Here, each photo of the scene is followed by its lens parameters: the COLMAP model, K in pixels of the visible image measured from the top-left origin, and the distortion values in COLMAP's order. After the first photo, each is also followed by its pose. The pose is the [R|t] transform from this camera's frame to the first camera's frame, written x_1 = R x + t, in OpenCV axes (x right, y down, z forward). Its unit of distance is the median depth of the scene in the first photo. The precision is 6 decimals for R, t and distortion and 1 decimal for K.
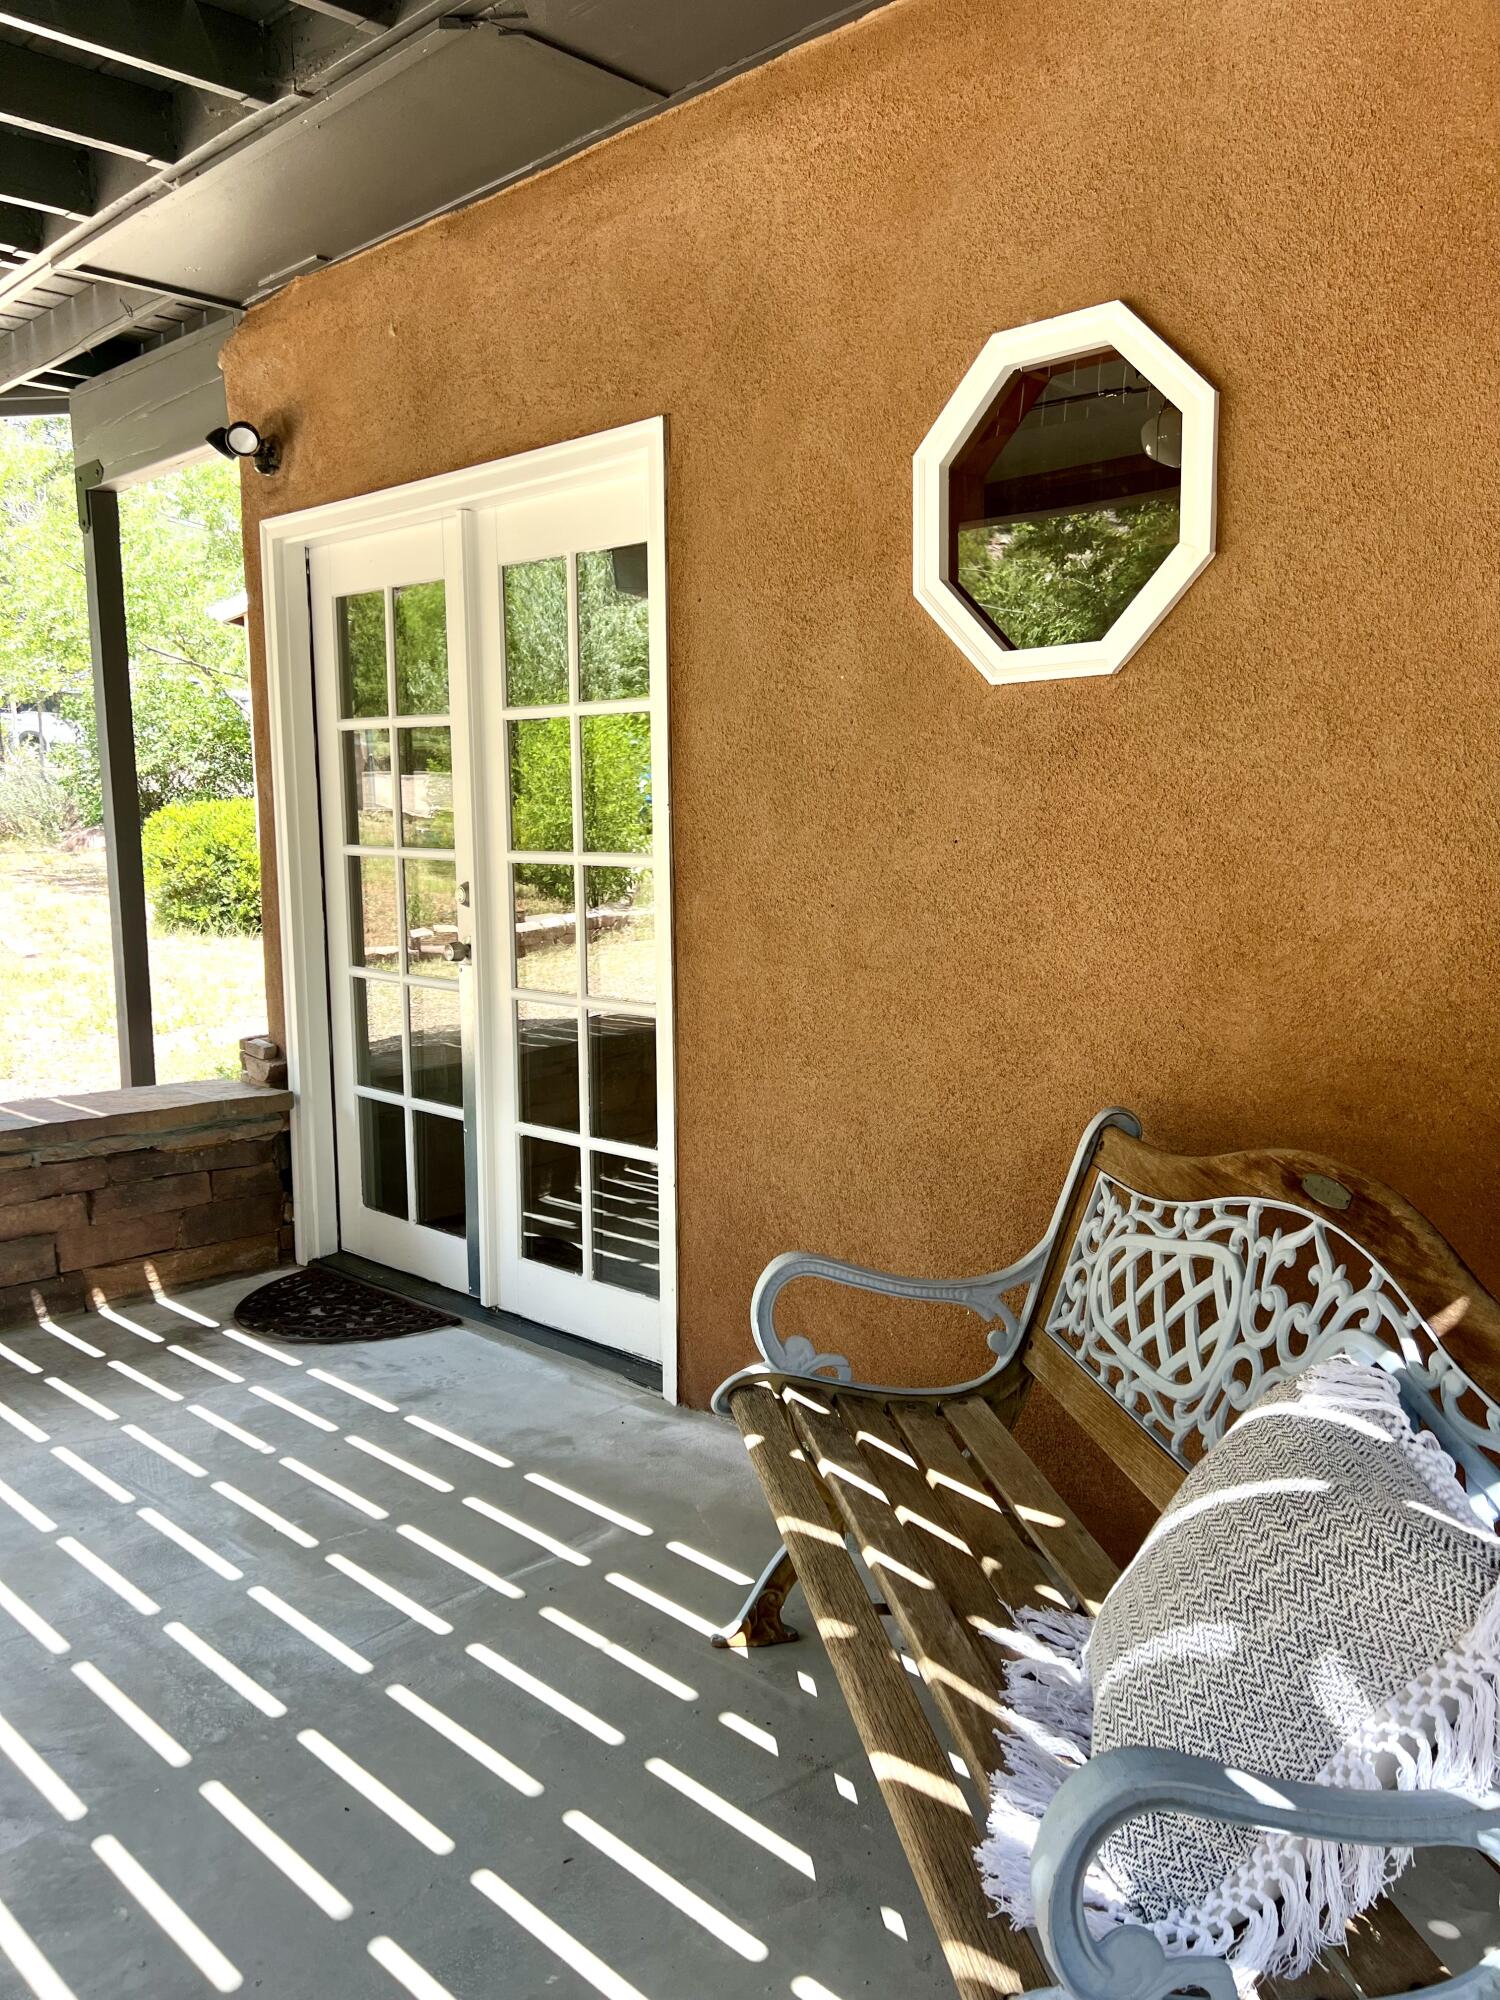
lens RADIAL K [[1557.9, 0, 750.0], [0, 1557.9, 1000.0], [0, 0, 1]] dist [0.061301, -0.000492]
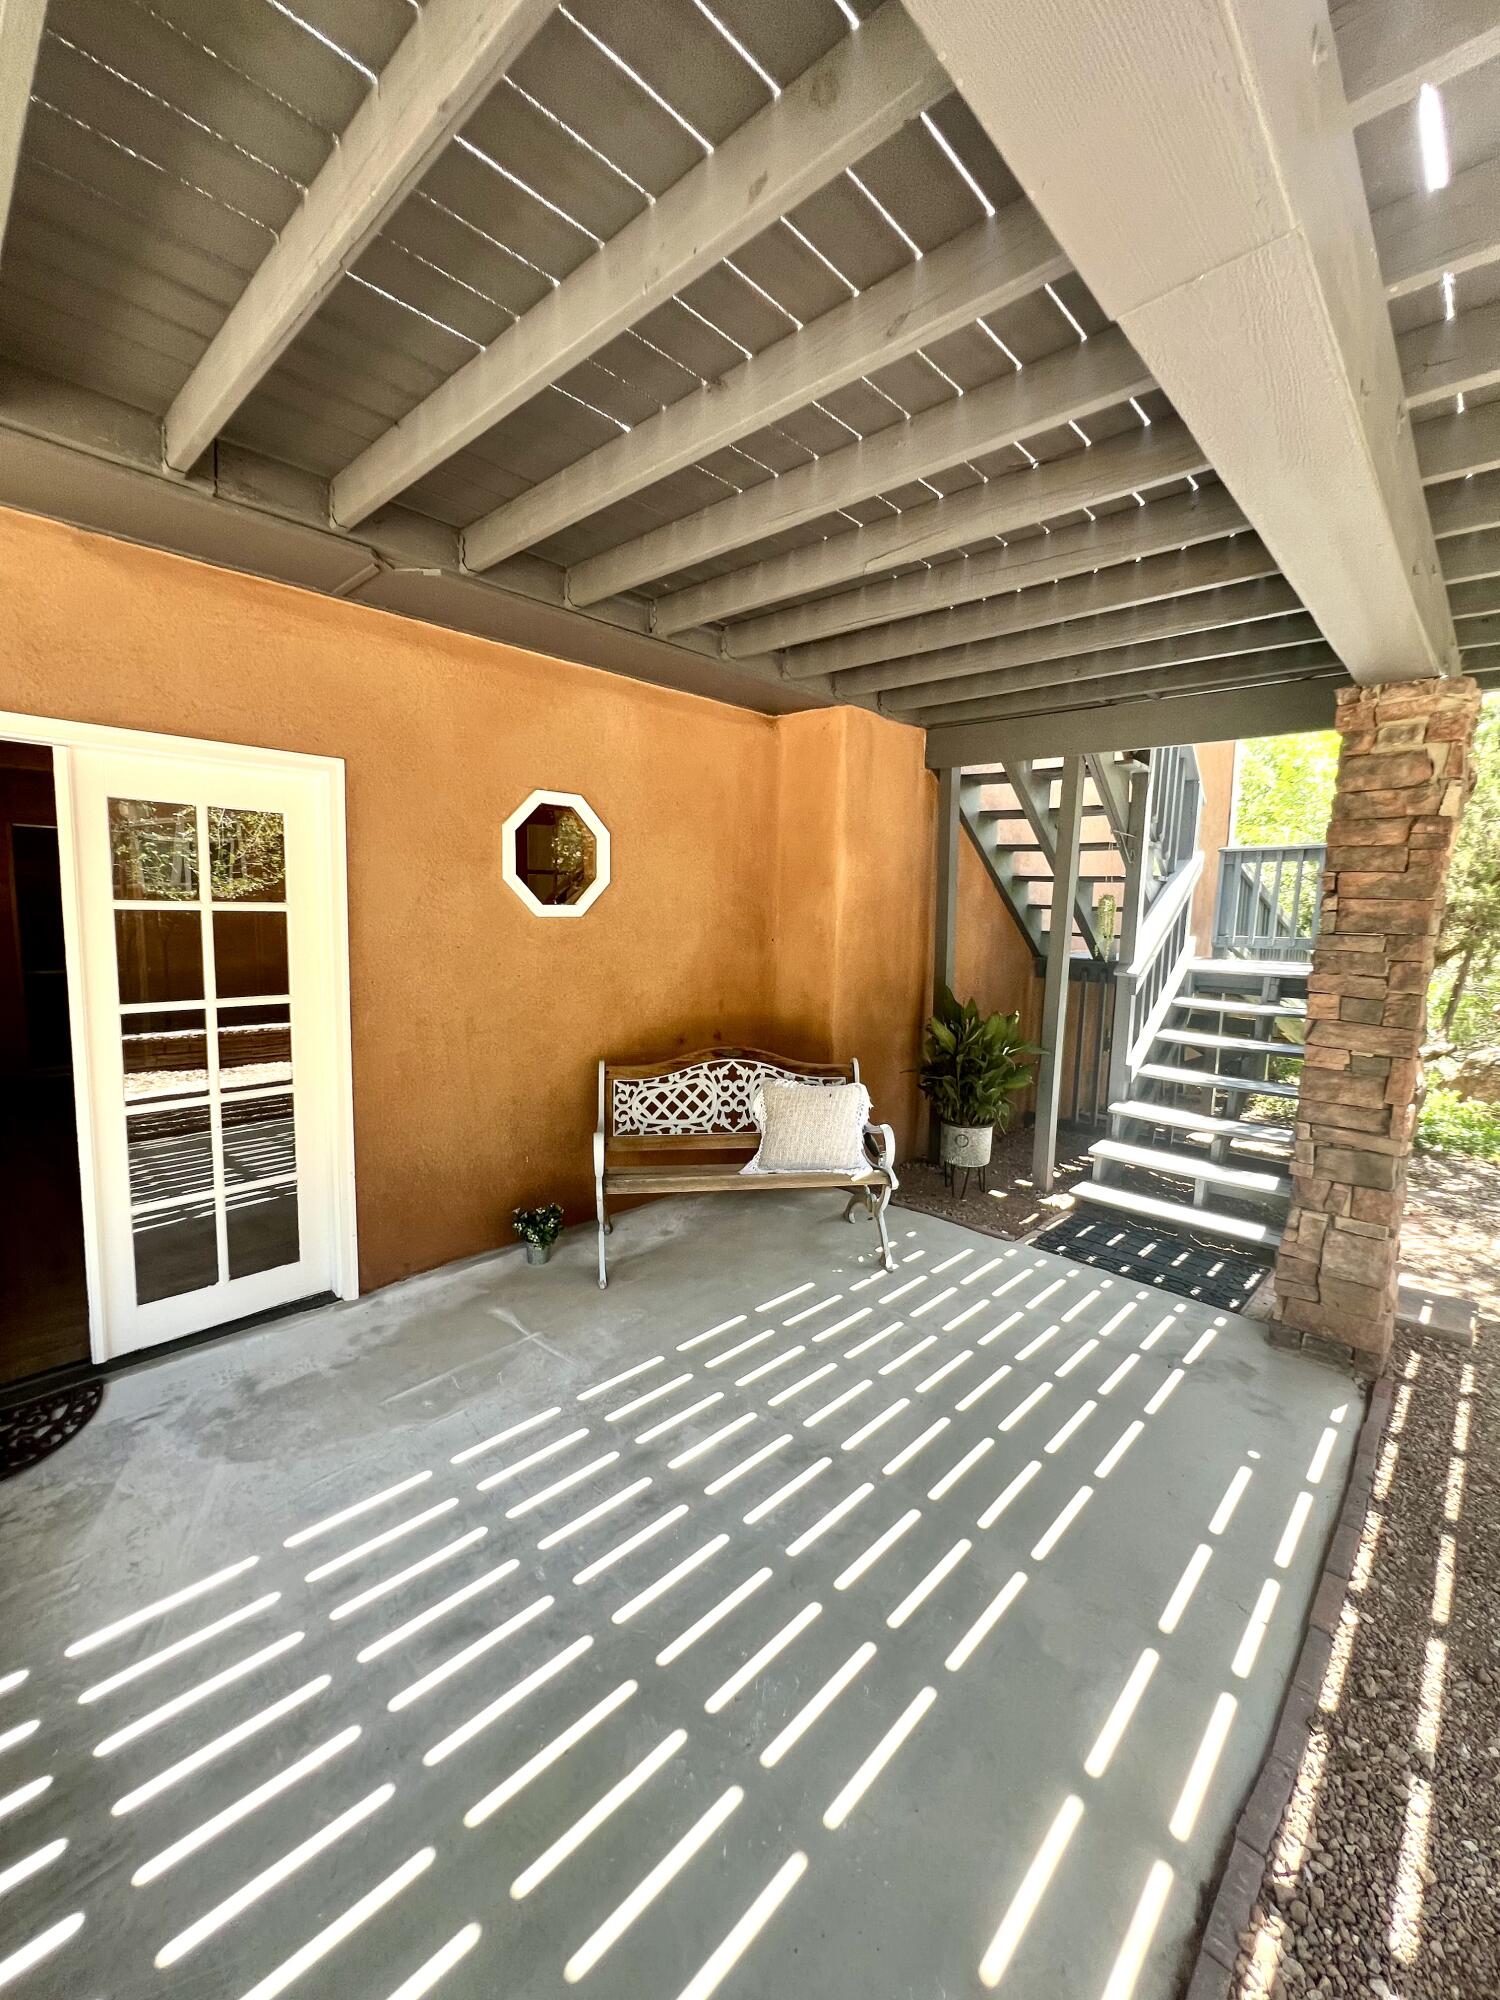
lens RADIAL K [[821.8, 0, 750.0], [0, 821.8, 1000.0], [0, 0, 1]] dist [-0.000373, -0.000011]
pose [[-0.032568, -0.097339, 0.994718, -1.426298], [0.109896, 0.988863, 0.100364, -0.184659], [-0.993409, 0.112584, -0.021508, 0.783410]]
